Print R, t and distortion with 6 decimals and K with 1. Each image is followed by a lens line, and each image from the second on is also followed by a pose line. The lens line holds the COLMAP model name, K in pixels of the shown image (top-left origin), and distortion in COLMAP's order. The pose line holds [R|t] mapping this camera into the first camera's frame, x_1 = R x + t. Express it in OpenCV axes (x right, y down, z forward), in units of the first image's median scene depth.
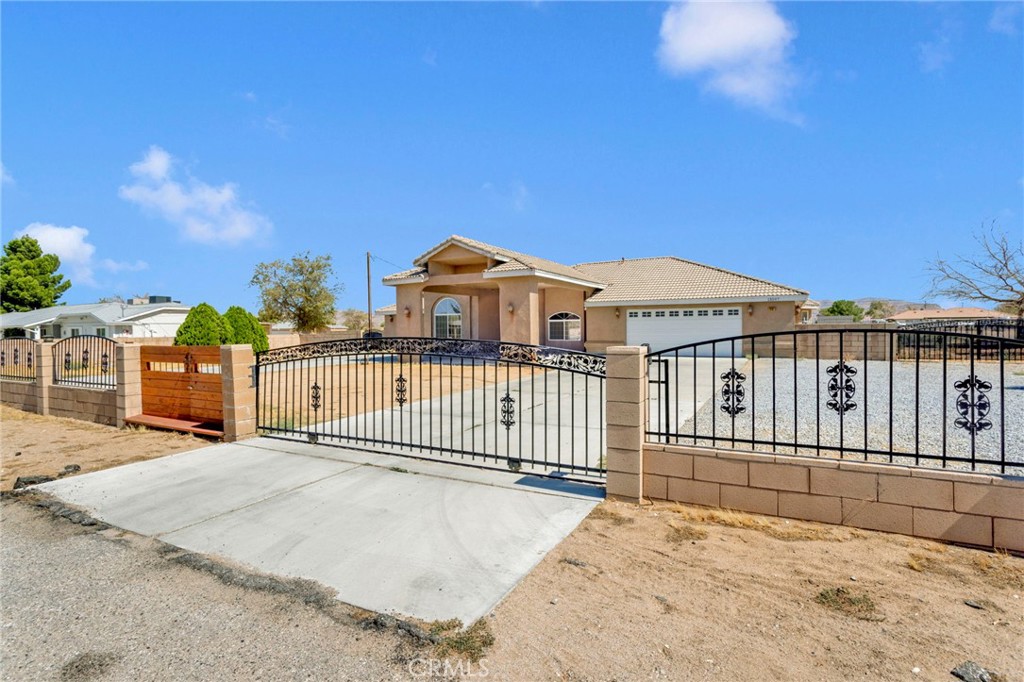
lens RADIAL K [[484.8, 0, 515.1], [0, 484.8, 342.9], [0, 0, 1]] dist [-0.007181, -0.000102]
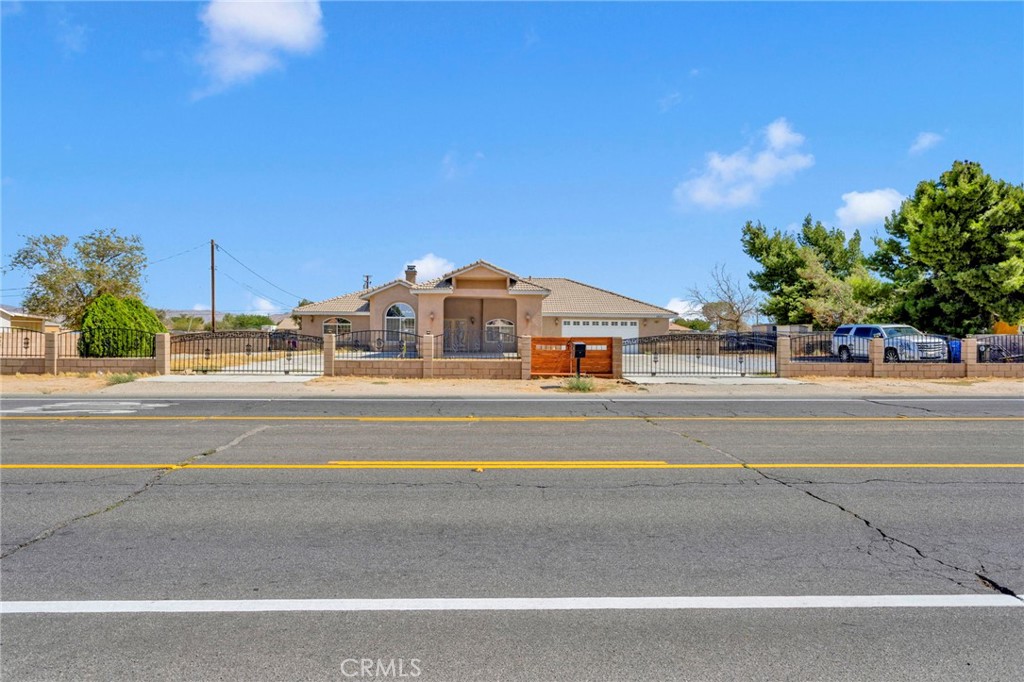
lens RADIAL K [[595.1, 0, 514.1], [0, 595.1, 318.9], [0, 0, 1]] dist [0.002212, 0.000403]
pose [[0.857255, 0.031336, 0.513938, -0.751429], [-0.002446, 0.998383, -0.056794, 0.025238], [-0.514886, 0.047430, 0.855945, -0.360021]]
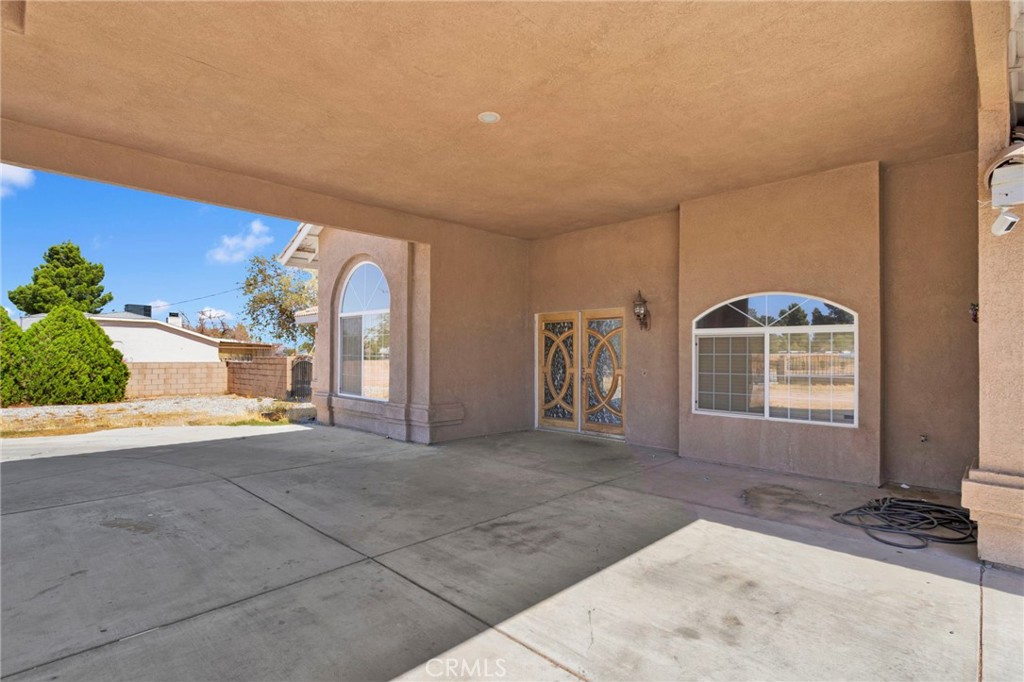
lens RADIAL K [[517.1, 0, 512.3], [0, 517.1, 352.7], [0, 0, 1]] dist [0.001831, 0.000513]
pose [[0.961470, 0.015922, -0.274450, 0.064168], [-0.025792, 0.999142, -0.032390, -0.030124], [0.273699, 0.038220, 0.961056, 0.868166]]
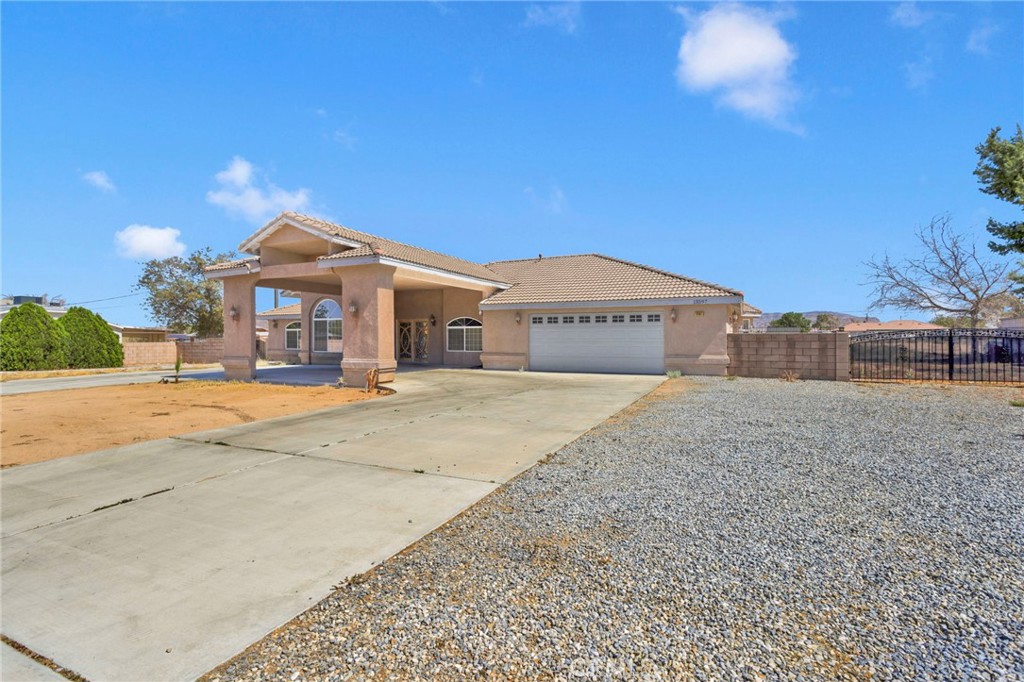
lens RADIAL K [[479.7, 0, 517.4], [0, 479.7, 340.0], [0, 0, 1]] dist [0.003433, 0.000829]
pose [[0.997076, 0.006104, 0.076178, 0.151718], [-0.004129, 0.999652, -0.026052, -0.004787], [-0.076310, 0.025662, 0.996754, 0.207744]]
